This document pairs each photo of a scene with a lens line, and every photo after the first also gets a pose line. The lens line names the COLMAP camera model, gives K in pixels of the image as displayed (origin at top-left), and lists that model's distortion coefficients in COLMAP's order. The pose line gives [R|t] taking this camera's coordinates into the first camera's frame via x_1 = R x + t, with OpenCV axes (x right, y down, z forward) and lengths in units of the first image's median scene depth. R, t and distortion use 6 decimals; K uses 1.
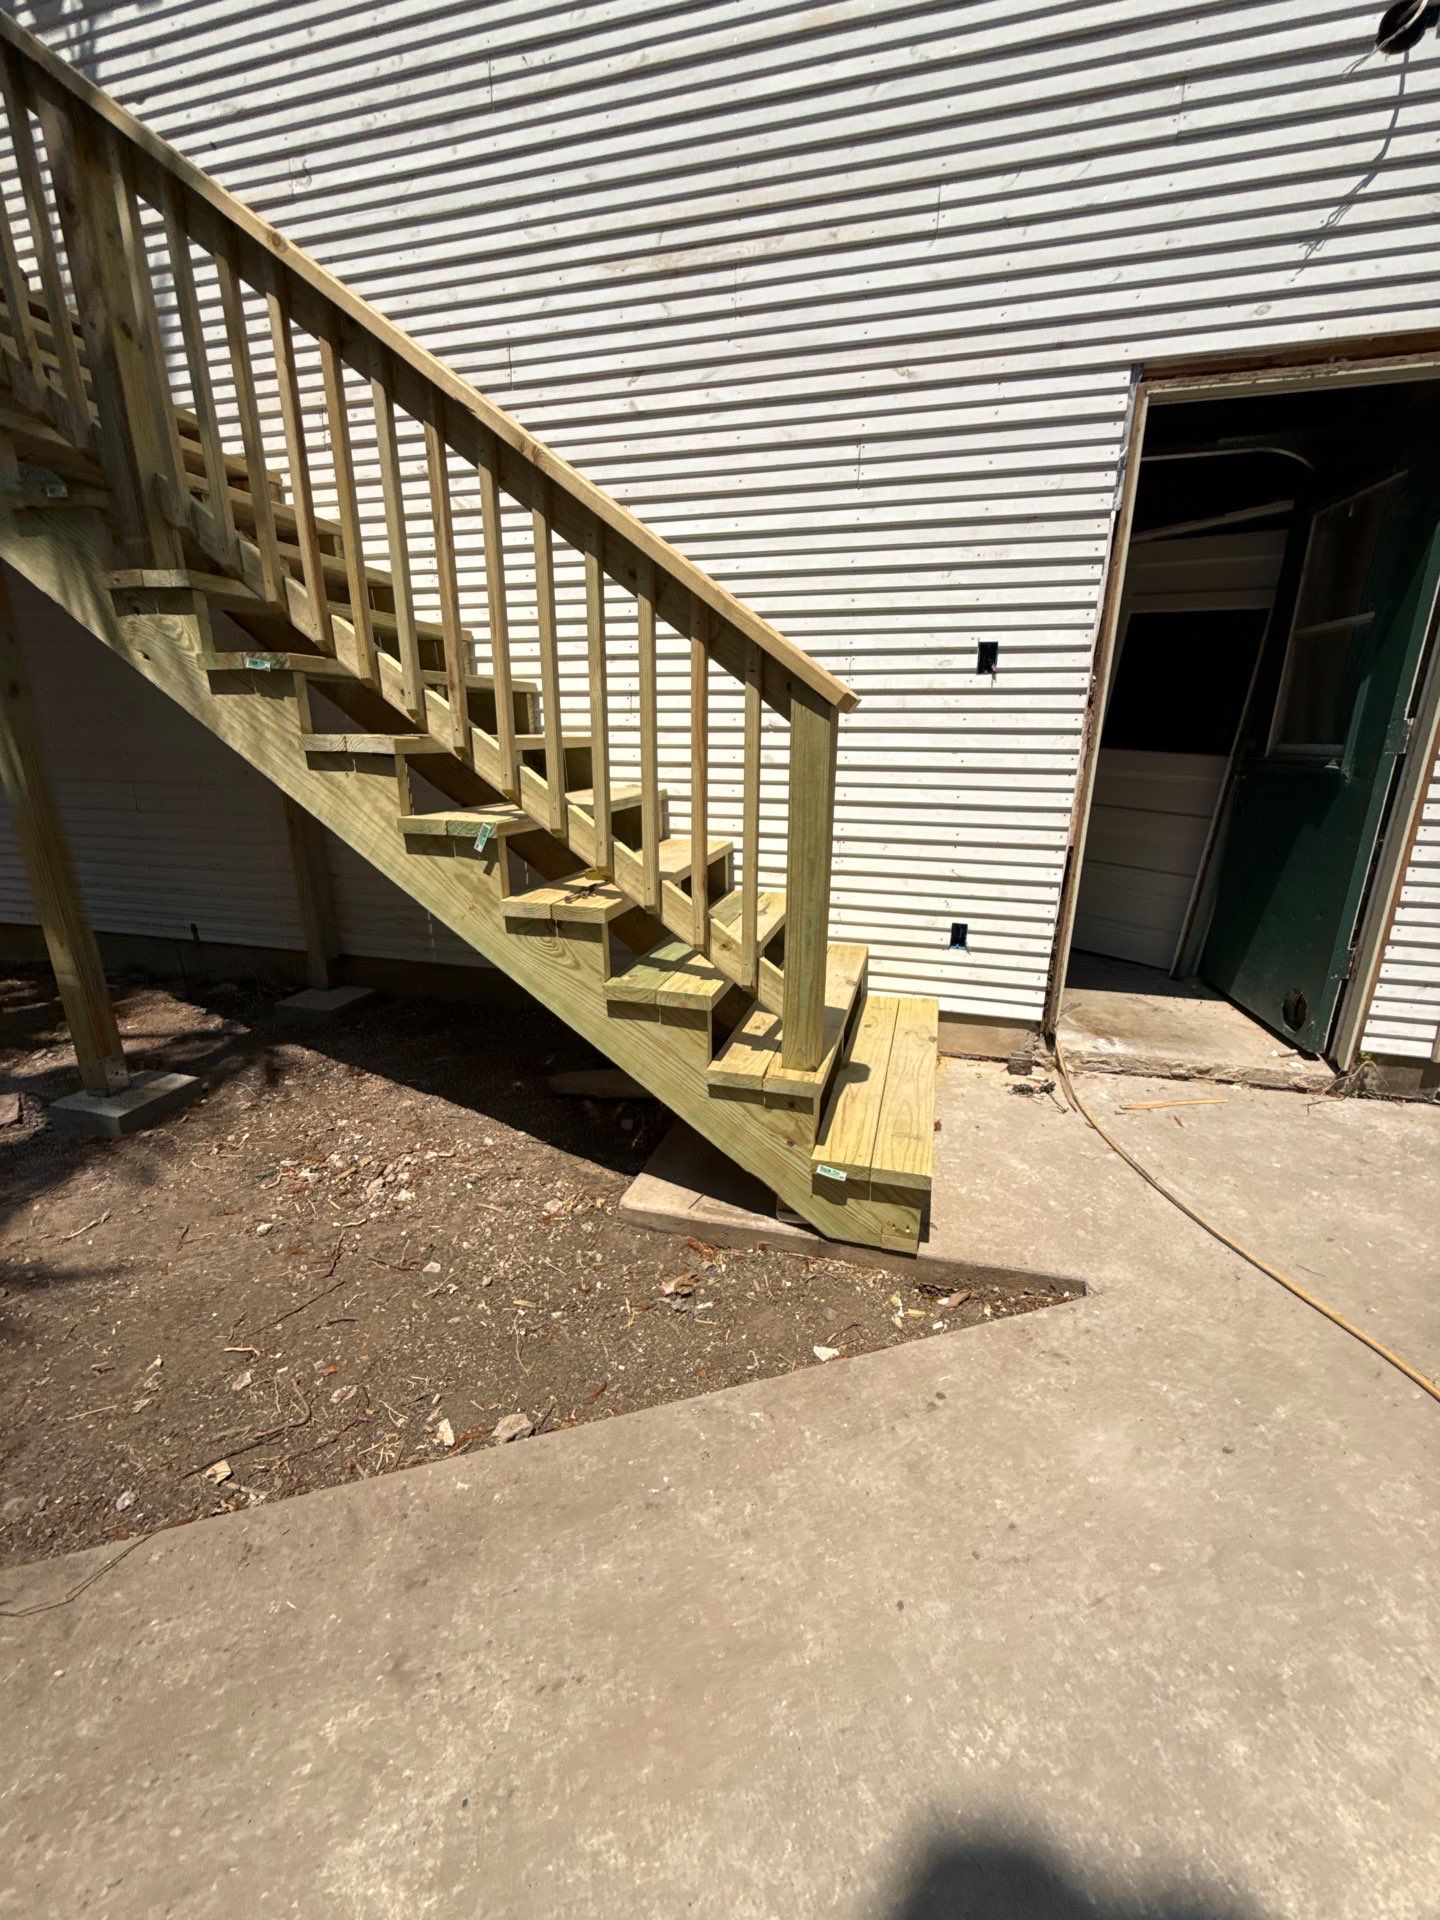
lens RADIAL K [[764.0, 0, 724.4], [0, 764.0, 963.7], [0, 0, 1]] dist [-0.000186, -0.000294]
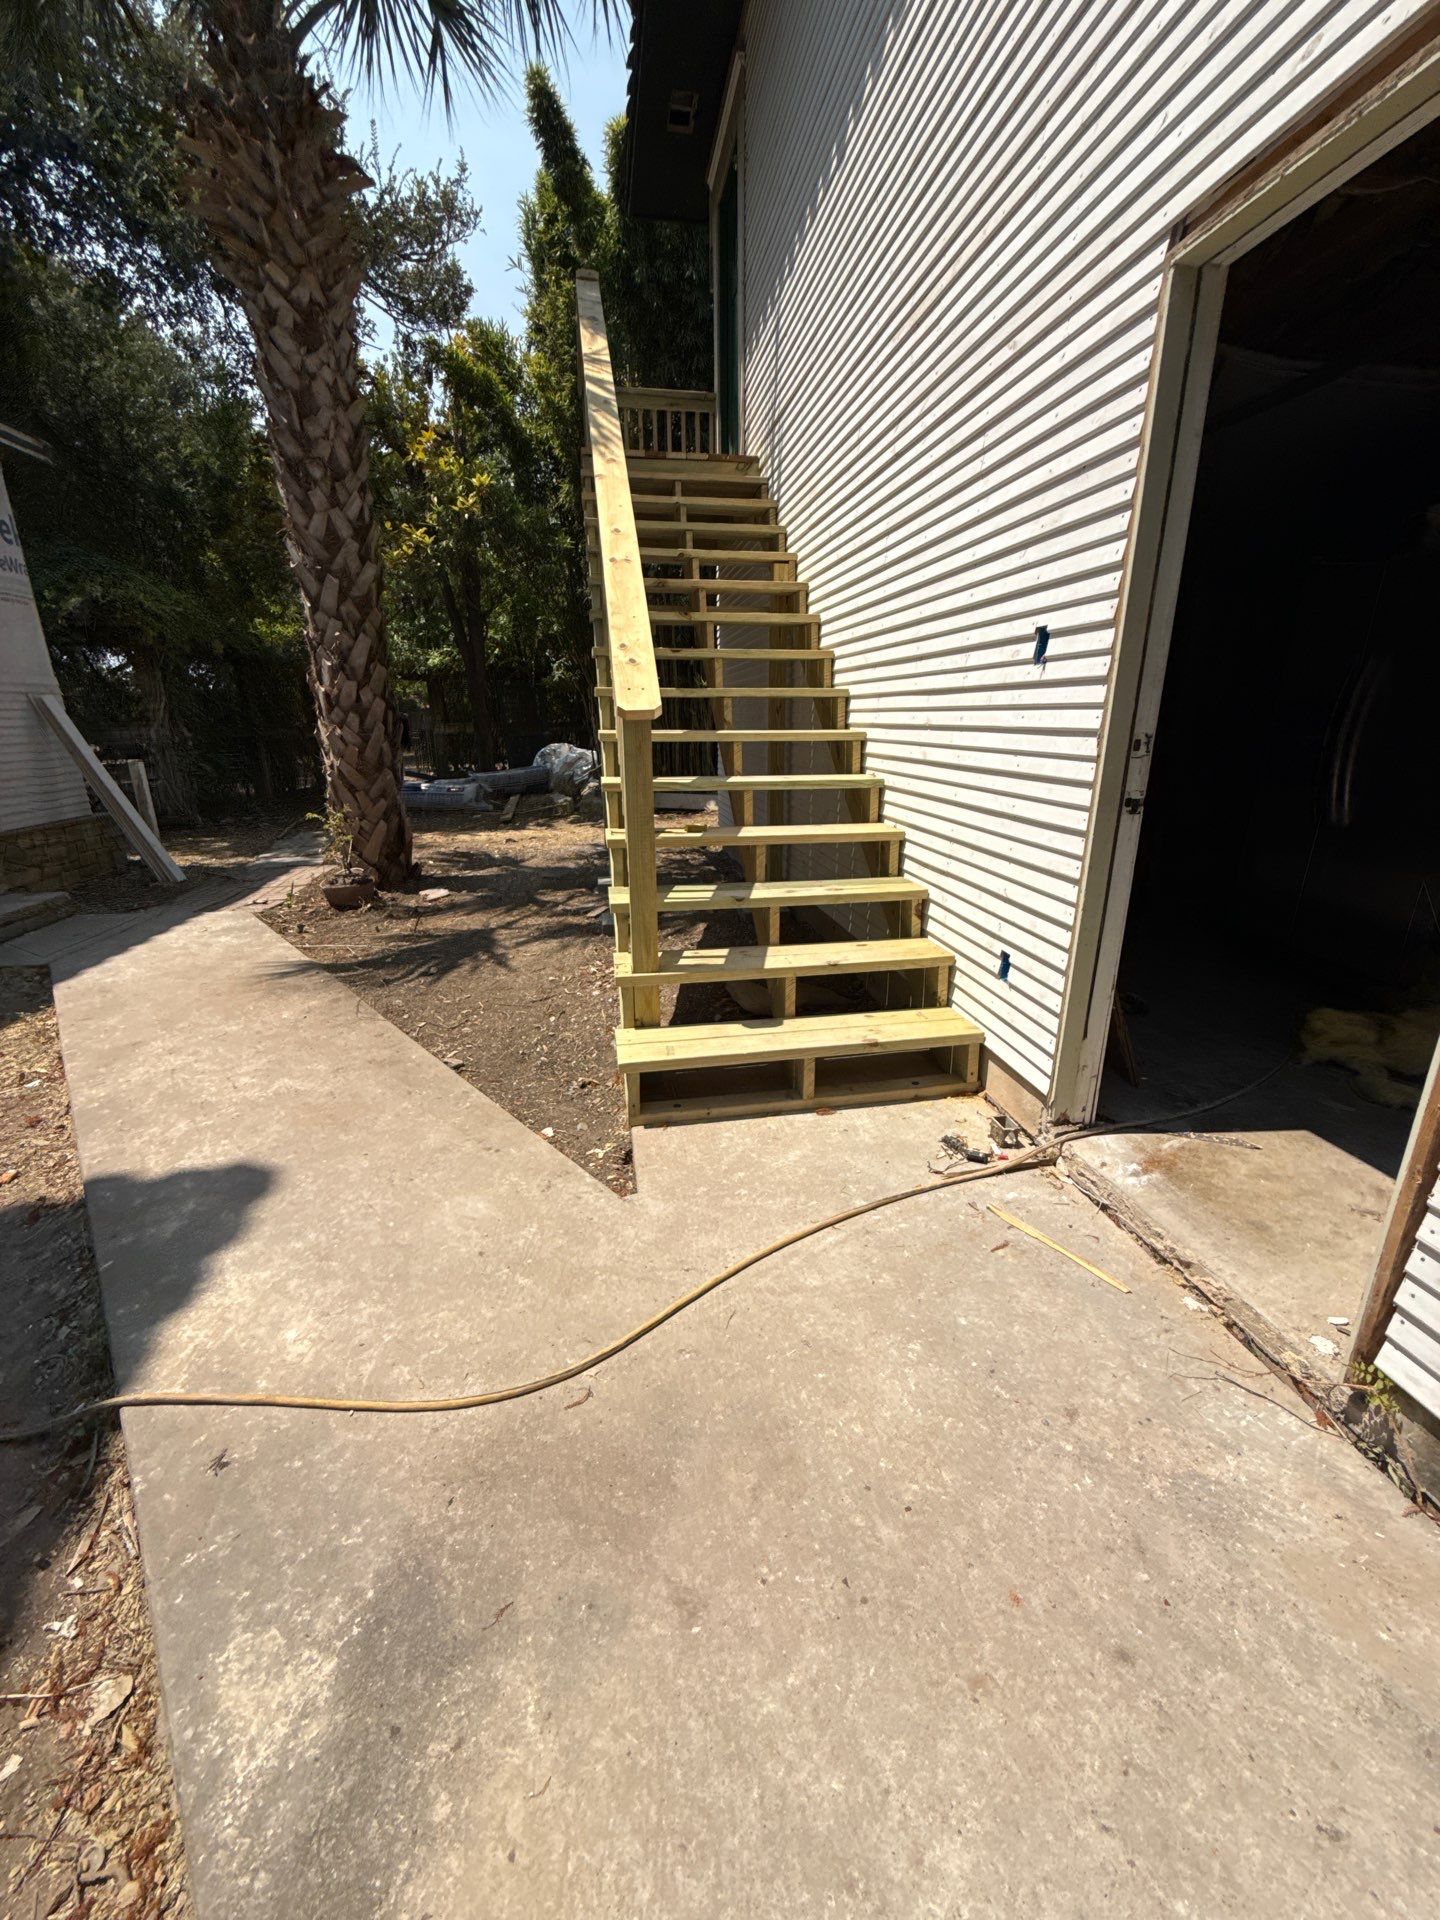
lens RADIAL K [[764.0, 0, 724.4], [0, 764.0, 963.7], [0, 0, 1]] dist [-0.000186, -0.000294]
pose [[0.430155, 0.272929, -0.860510, 1.063793], [-0.260379, 0.950204, 0.171218, -0.122055], [0.864390, 0.150408, 0.479800, 0.355324]]
